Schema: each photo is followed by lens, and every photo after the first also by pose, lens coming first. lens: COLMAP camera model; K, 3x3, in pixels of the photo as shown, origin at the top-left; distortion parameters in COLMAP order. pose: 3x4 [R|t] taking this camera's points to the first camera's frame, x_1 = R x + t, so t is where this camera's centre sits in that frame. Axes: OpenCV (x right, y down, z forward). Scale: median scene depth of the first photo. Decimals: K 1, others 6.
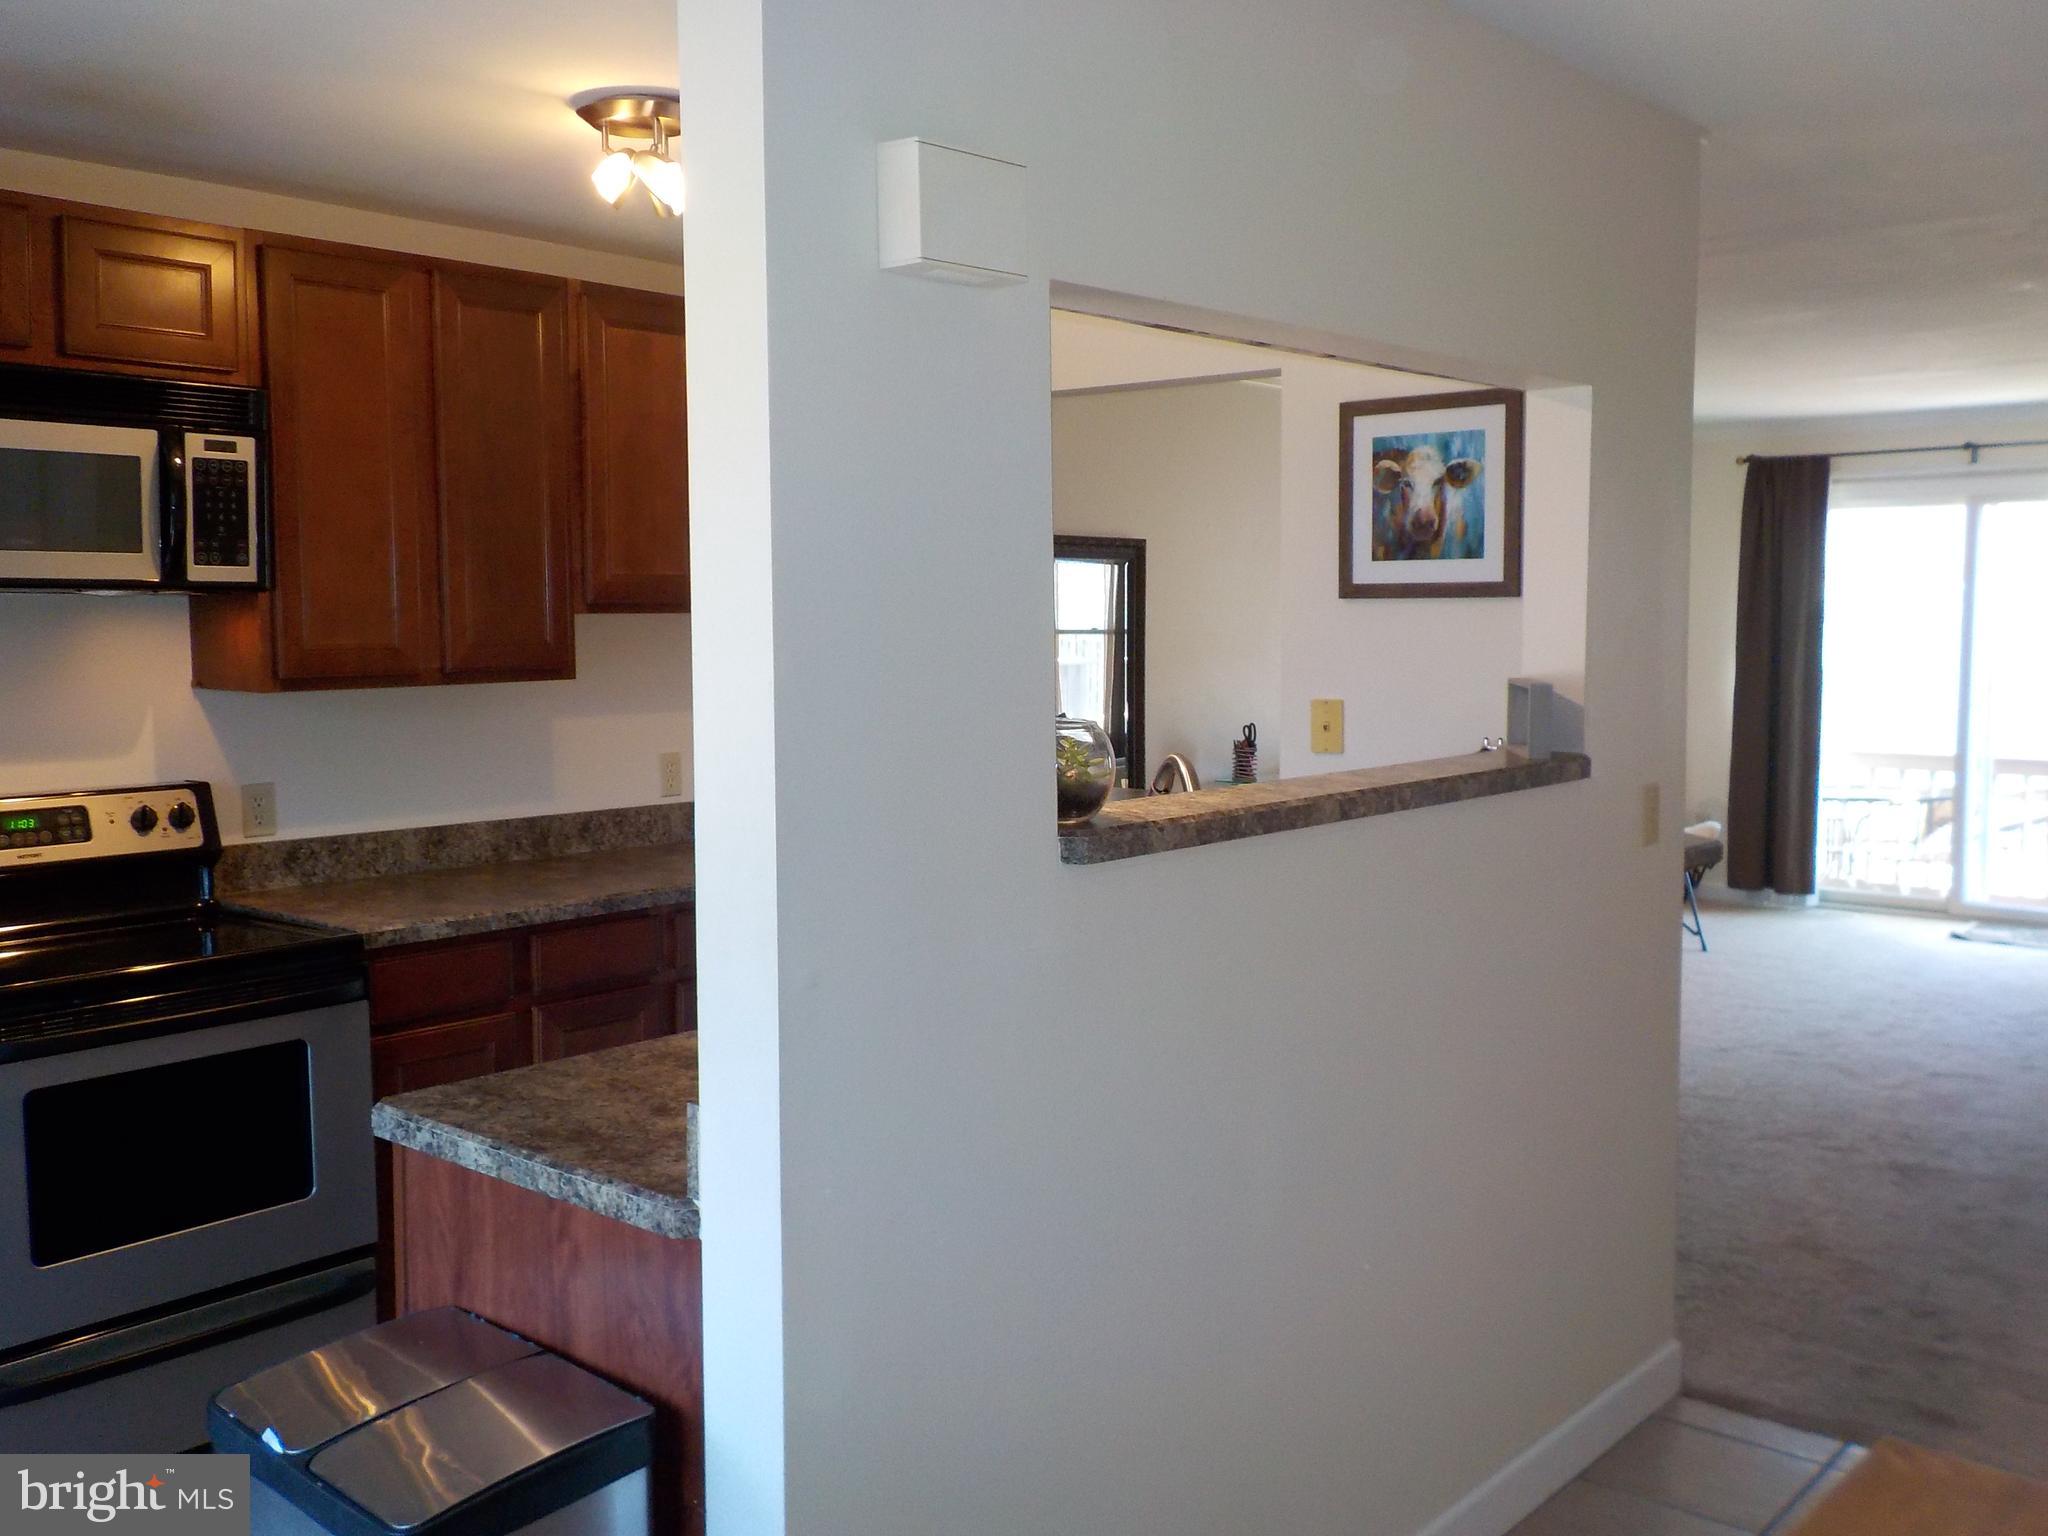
lens RADIAL K [[1889.9, 0, 1011.3], [0, 1889.9, 765.5], [0, 0, 1]] dist [0.019367, 0.000000]
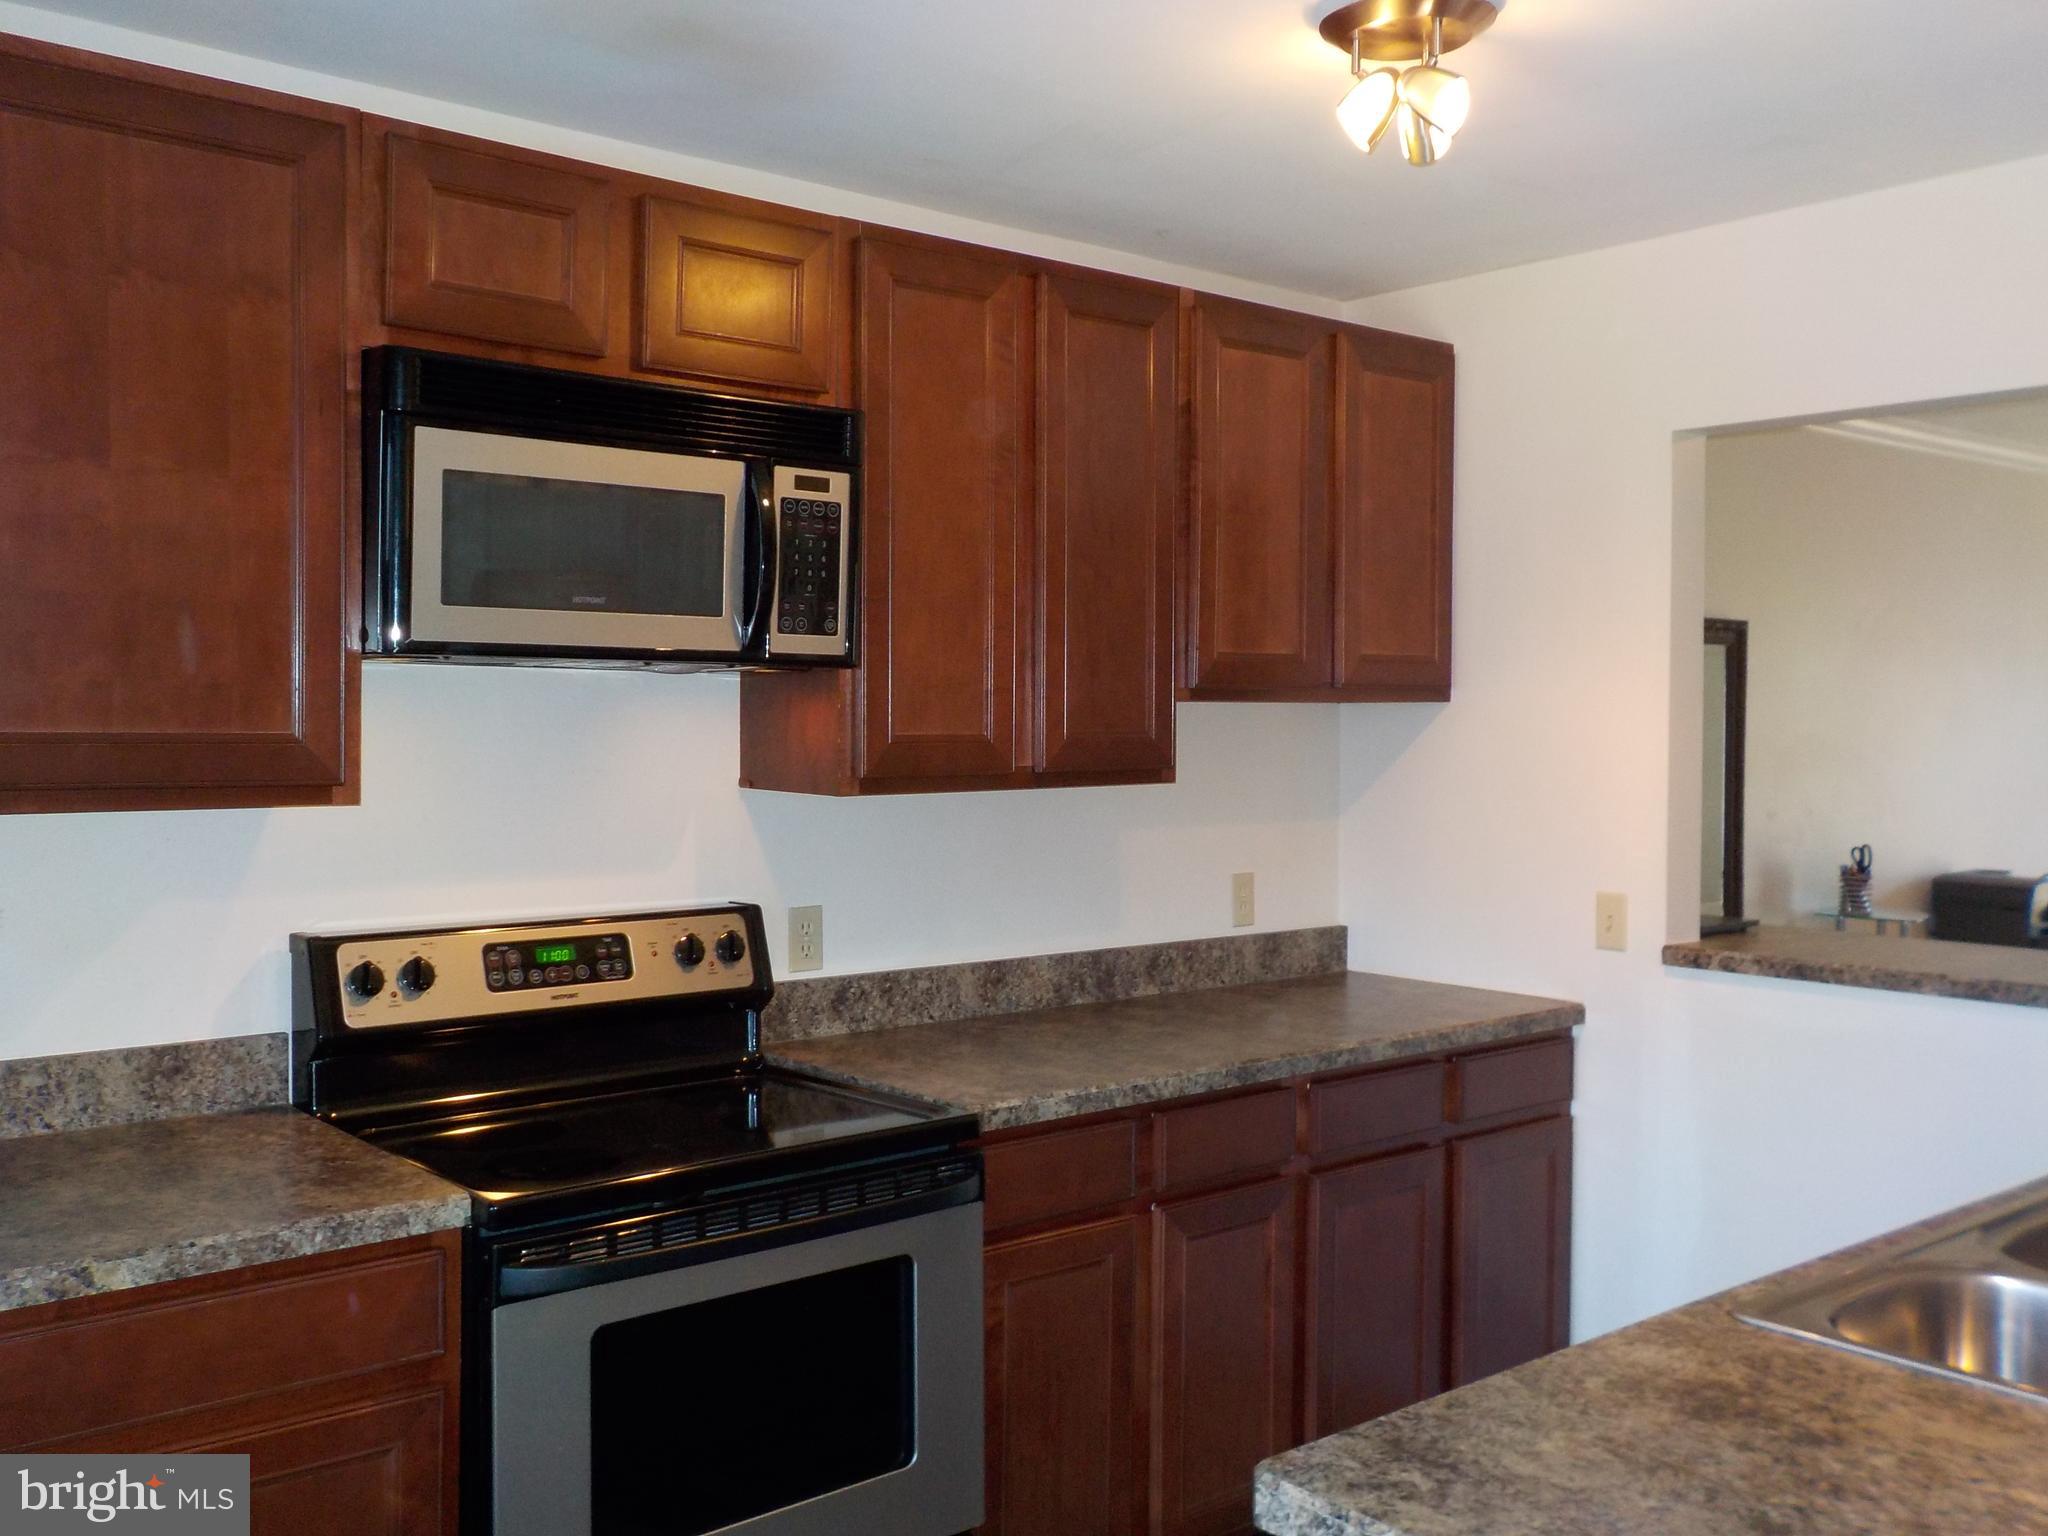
lens RADIAL K [[1889.9, 0, 1017.9], [0, 1889.9, 763.2], [0, 0, 1]] dist [0.019367, 0.000000]
pose [[0.988639, 0.012060, -0.149824, -0.200746], [-0.020270, 0.998368, -0.053394, -0.010922], [0.148935, 0.055824, 0.987270, 0.227693]]
